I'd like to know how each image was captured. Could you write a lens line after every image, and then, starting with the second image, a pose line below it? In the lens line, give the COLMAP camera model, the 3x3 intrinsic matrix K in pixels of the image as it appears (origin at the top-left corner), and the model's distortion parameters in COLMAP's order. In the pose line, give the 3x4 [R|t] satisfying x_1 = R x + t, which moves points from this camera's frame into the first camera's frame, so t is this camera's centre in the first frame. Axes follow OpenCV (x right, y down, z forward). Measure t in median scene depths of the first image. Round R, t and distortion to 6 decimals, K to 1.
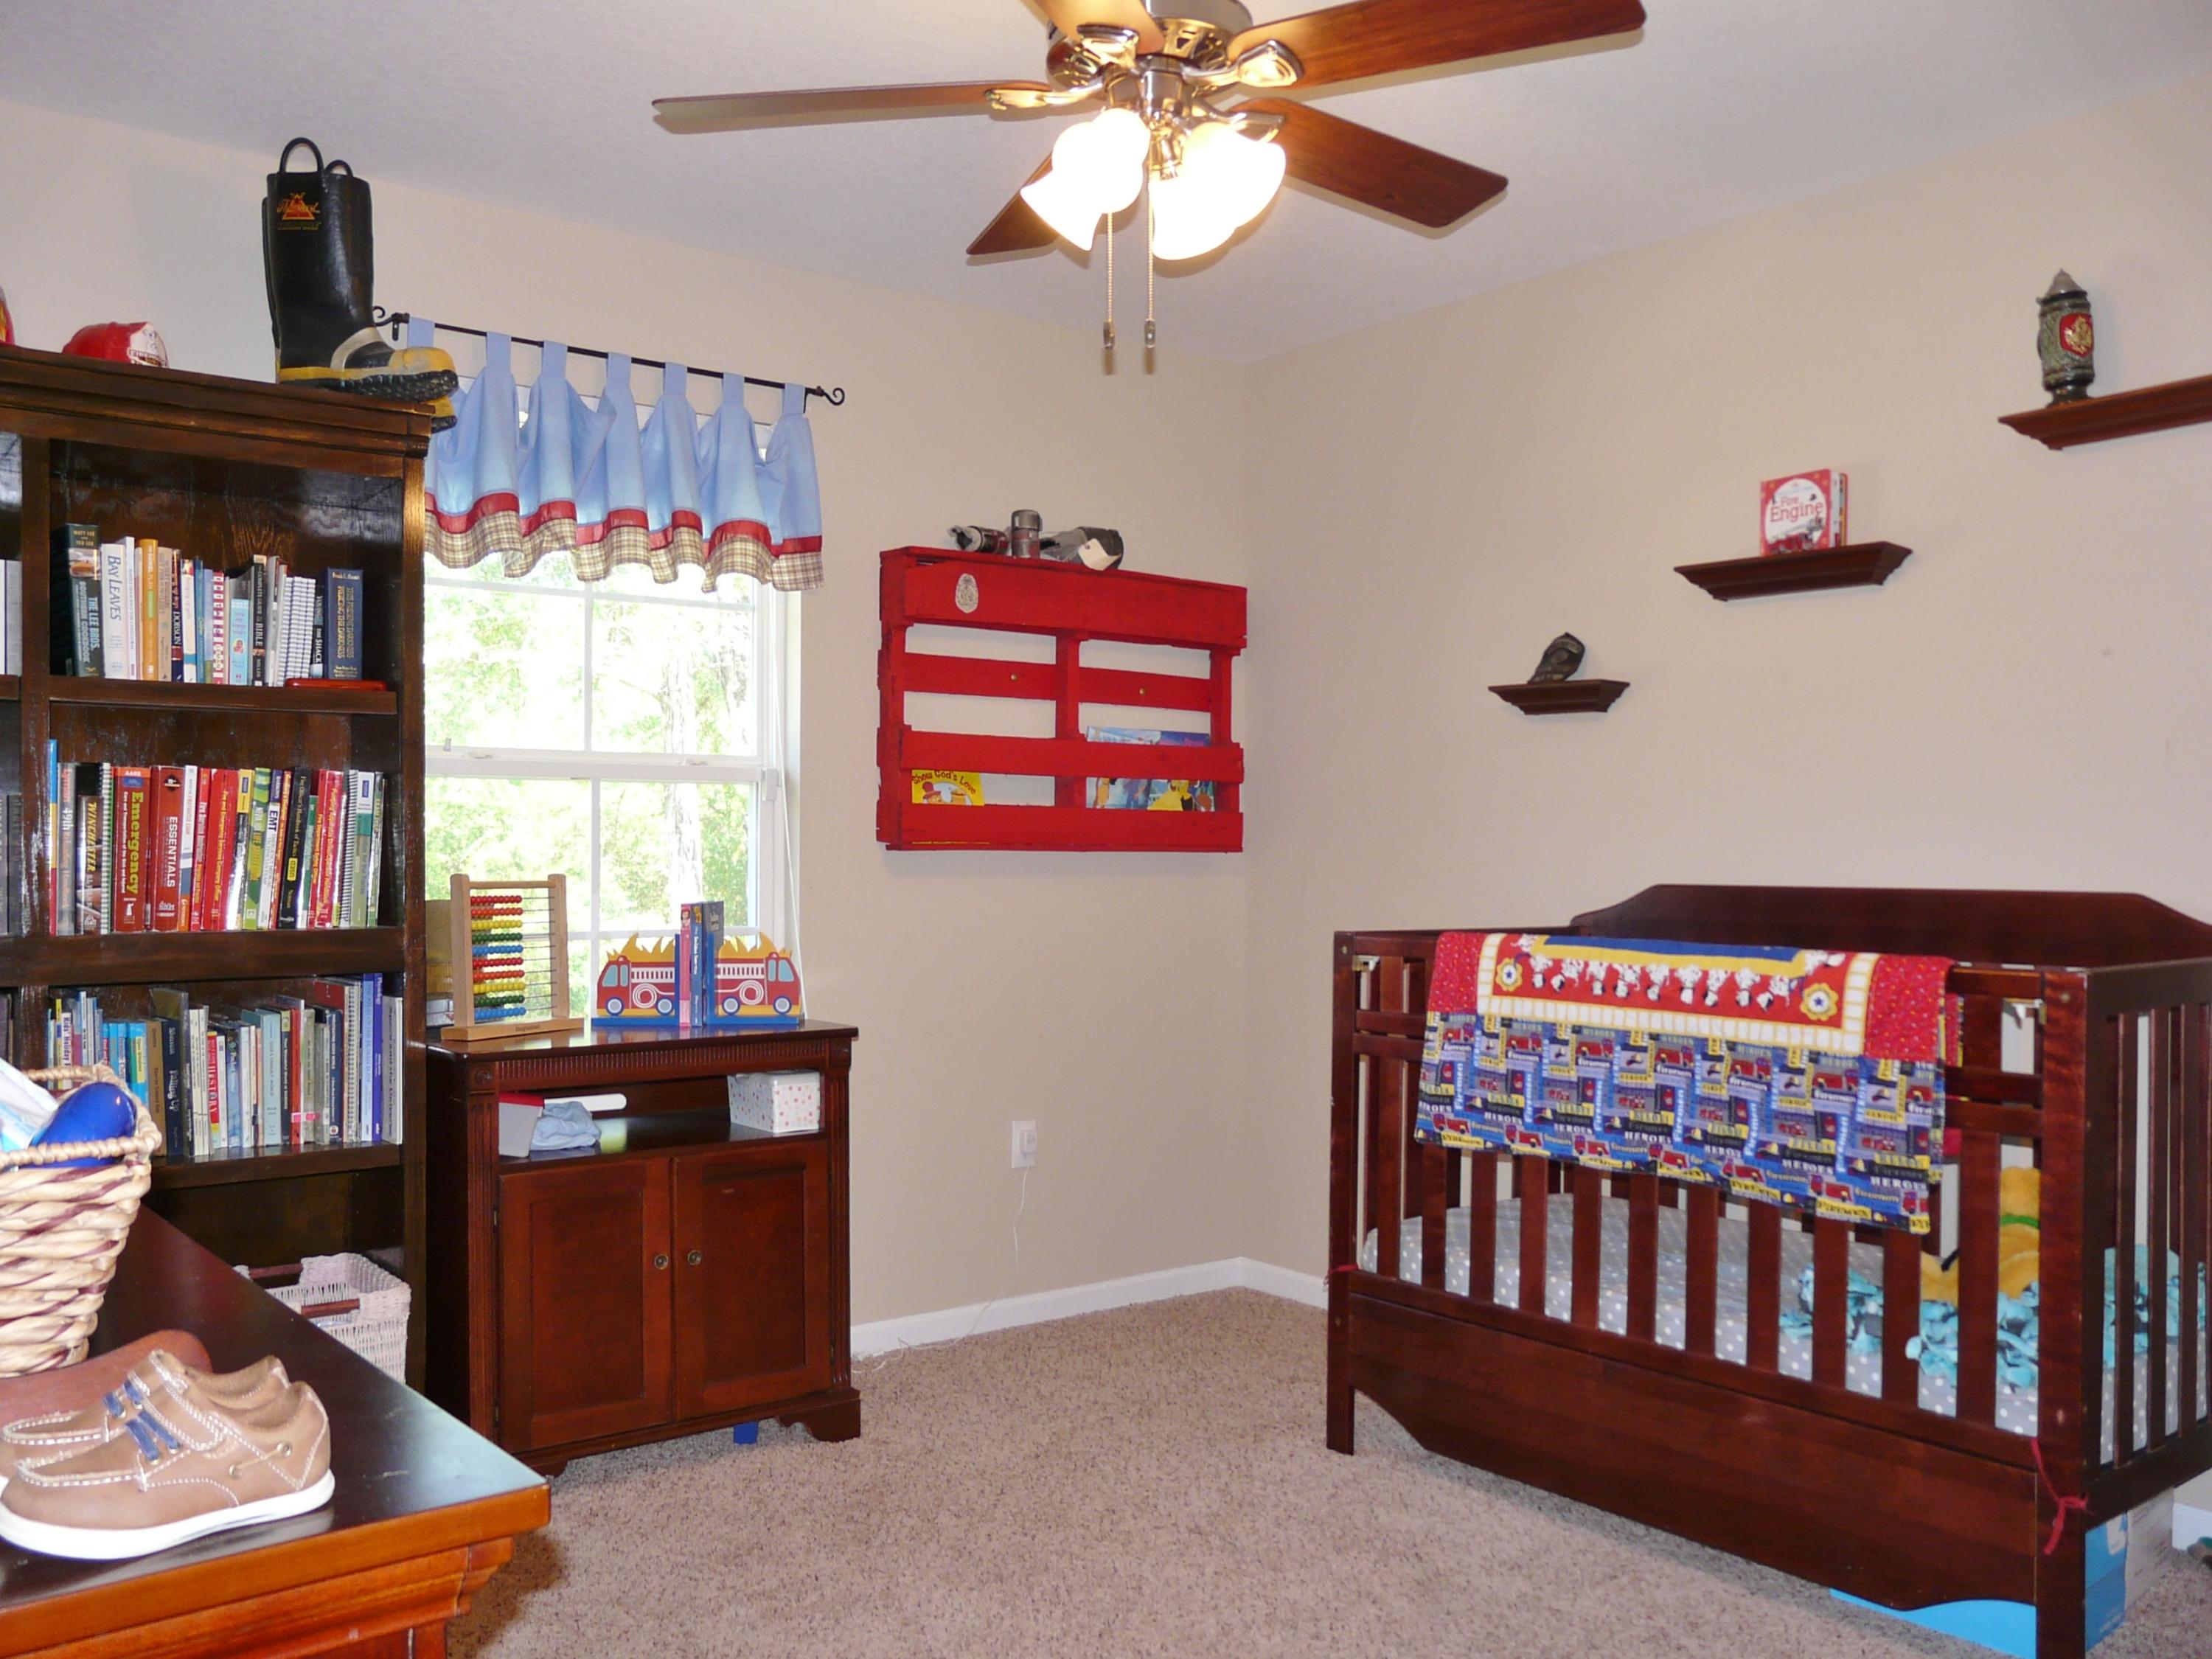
lens RADIAL K [[1833.6, 0, 1094.4], [0, 1833.6, 835.8], [0, 0, 1]] dist [-0.084432, 0.118426]
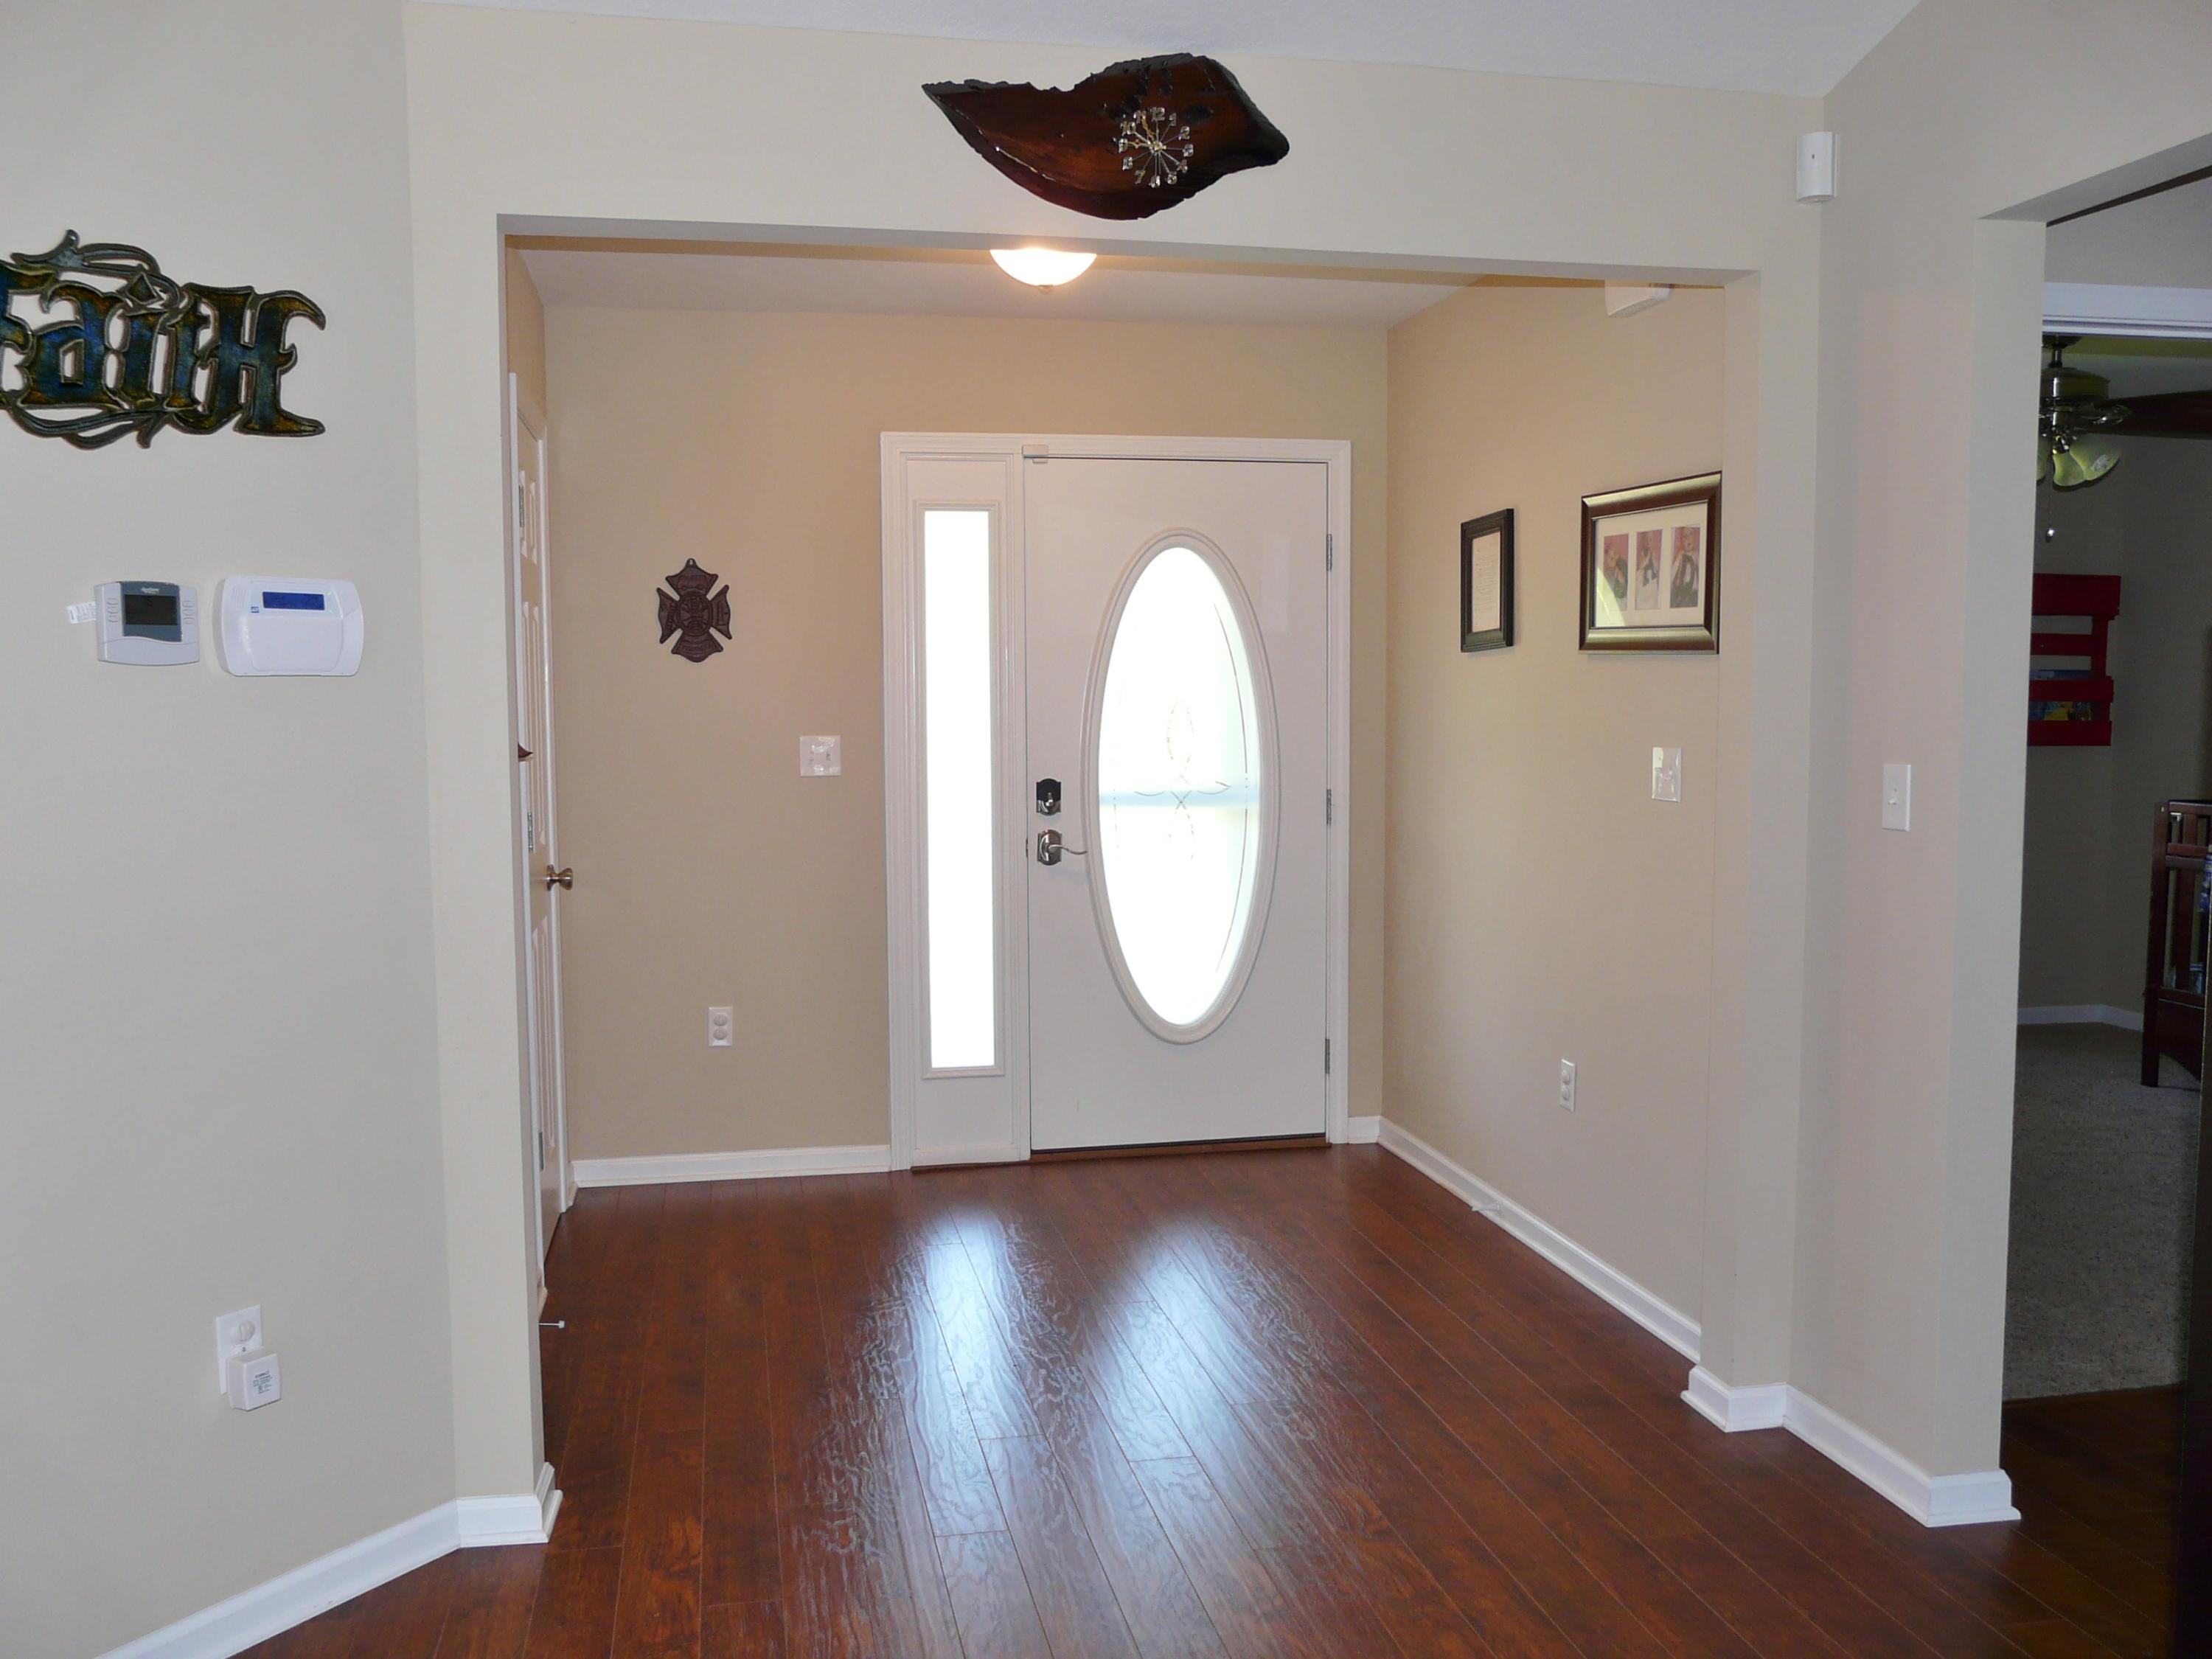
lens RADIAL K [[1833.6, 0, 1094.4], [0, 1833.6, 835.8], [0, 0, 1]] dist [-0.084432, 0.118426]
pose [[0.899423, 0.031961, -0.435908, -0.026143], [0.008678, 0.995820, 0.090921, -0.064382], [0.436992, -0.085560, 0.895387, -0.798826]]
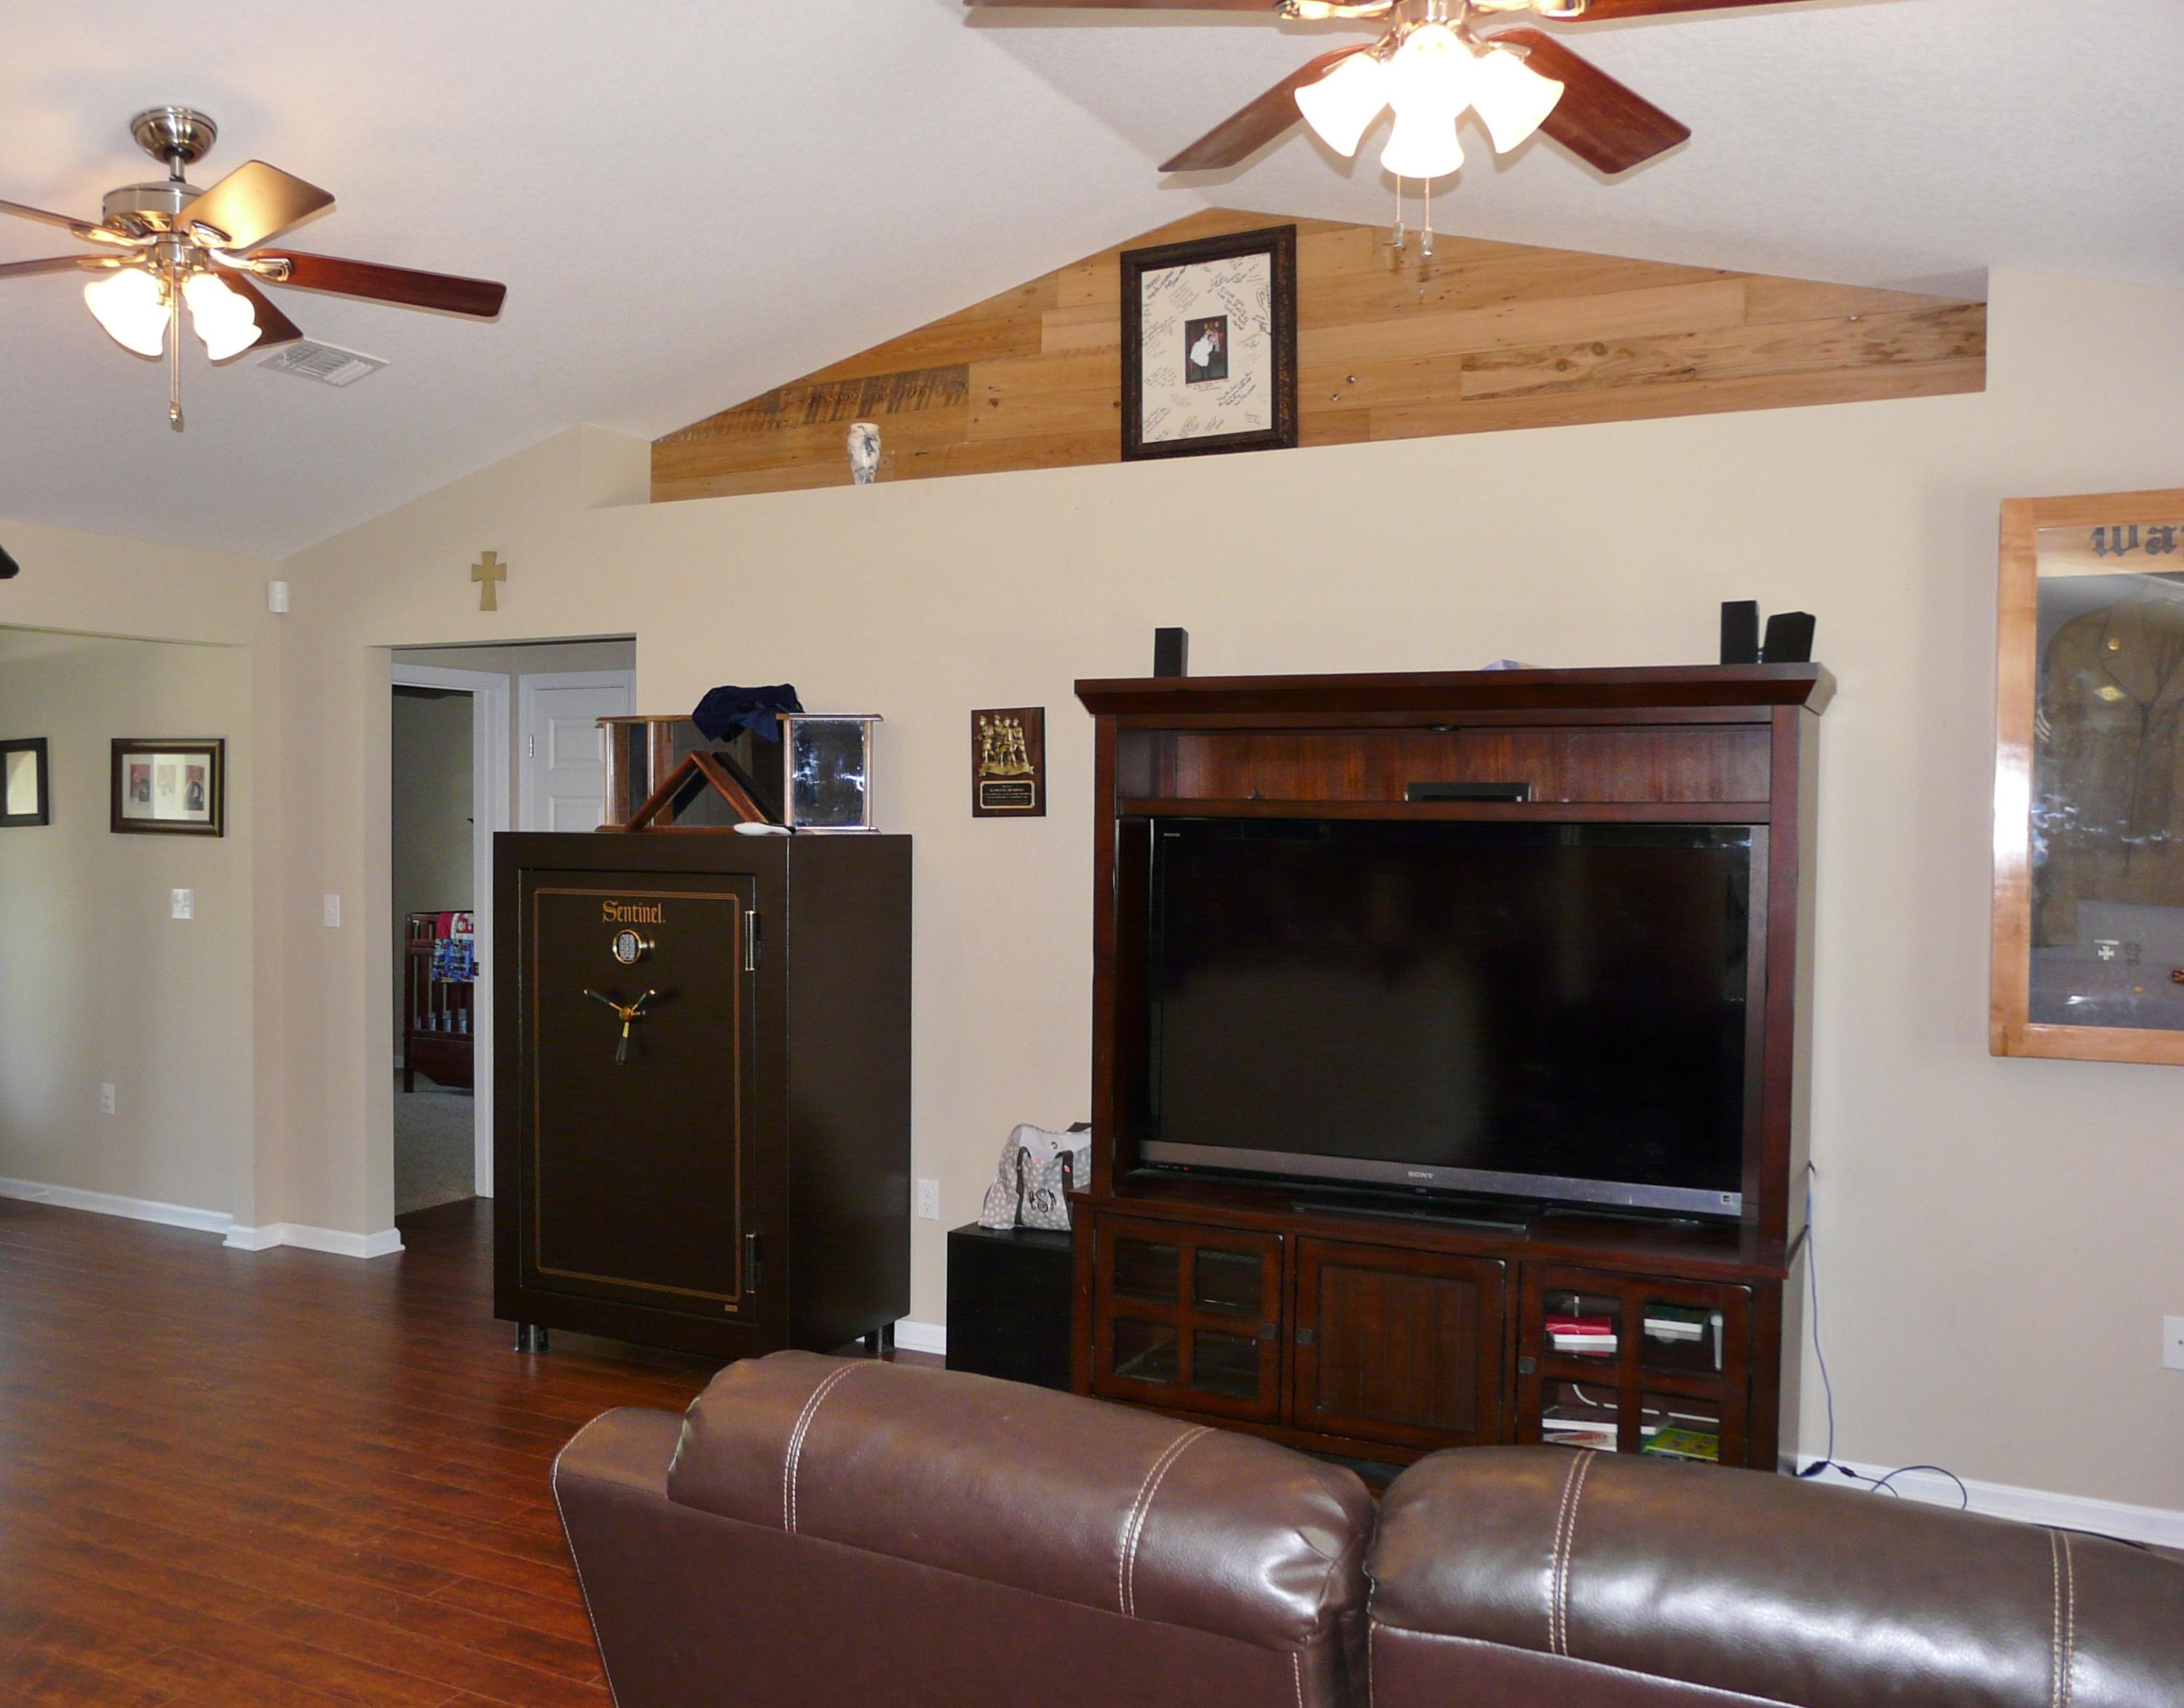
lens RADIAL K [[1890.6, 0, 1092.0], [0, 1890.6, 854.0], [0, 0, 1]] dist [-0.045781, 0.009900]
pose [[0.893201, -0.006627, 0.449608, -0.172680], [-0.008910, 0.999434, 0.032432, -0.108334], [-0.449569, -0.032974, 0.892637, -1.581520]]
